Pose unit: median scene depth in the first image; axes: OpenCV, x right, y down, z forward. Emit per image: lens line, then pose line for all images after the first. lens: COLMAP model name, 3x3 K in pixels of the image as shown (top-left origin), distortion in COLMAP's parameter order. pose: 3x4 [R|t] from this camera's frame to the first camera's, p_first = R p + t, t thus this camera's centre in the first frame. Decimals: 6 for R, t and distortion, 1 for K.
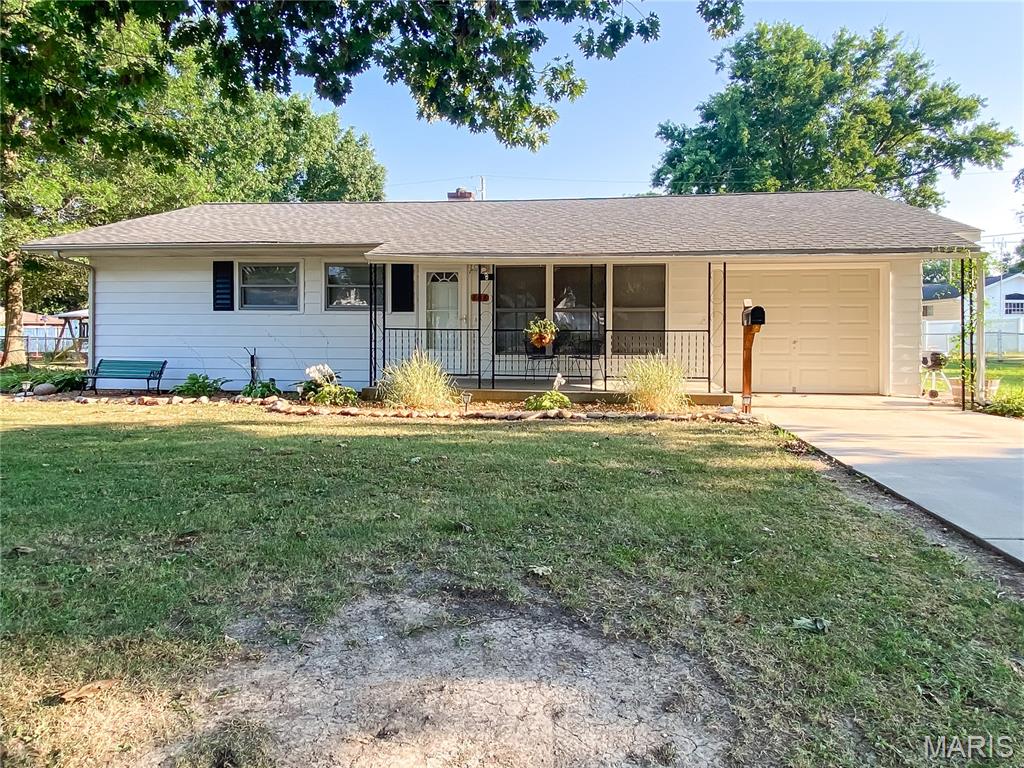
lens RADIAL K [[595.8, 0, 505.4], [0, 595.8, 377.8], [0, 0, 1]] dist [0.071878, -0.079234]
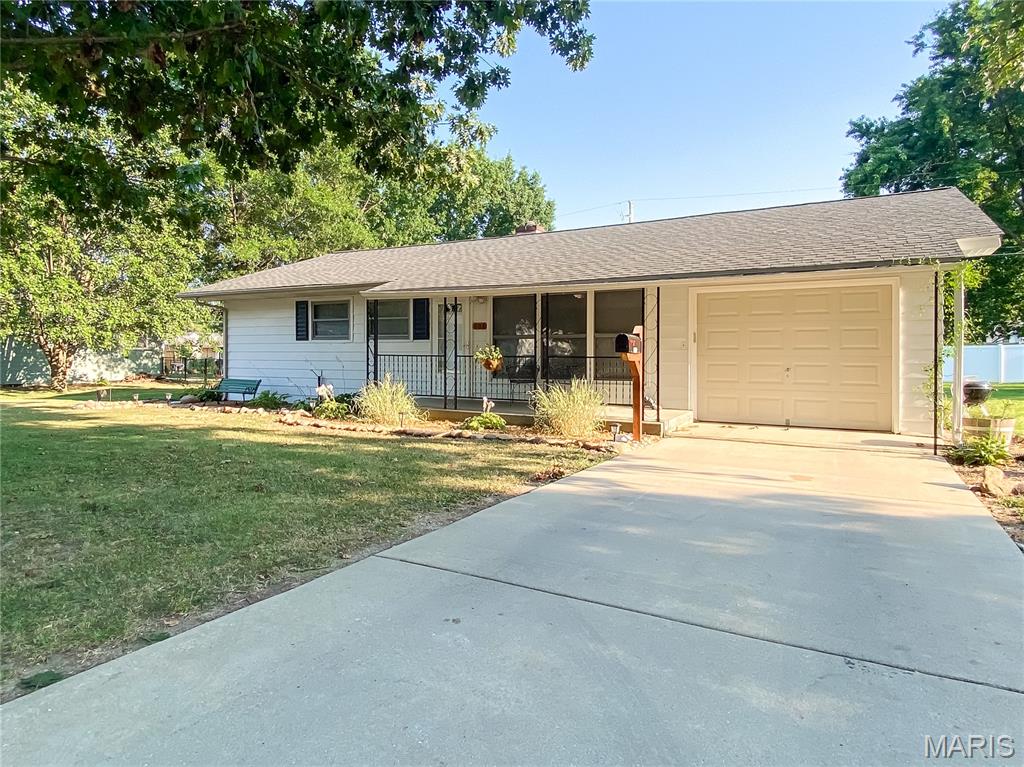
lens RADIAL K [[582.0, 0, 482.4], [0, 582.0, 387.4], [0, 0, 1]] dist [0.038190, -0.022842]
pose [[0.929405, 0.019746, -0.368533, 0.340047], [-0.027660, 0.999486, -0.016204, -0.004946], [0.368023, 0.025254, 0.929474, 0.015065]]
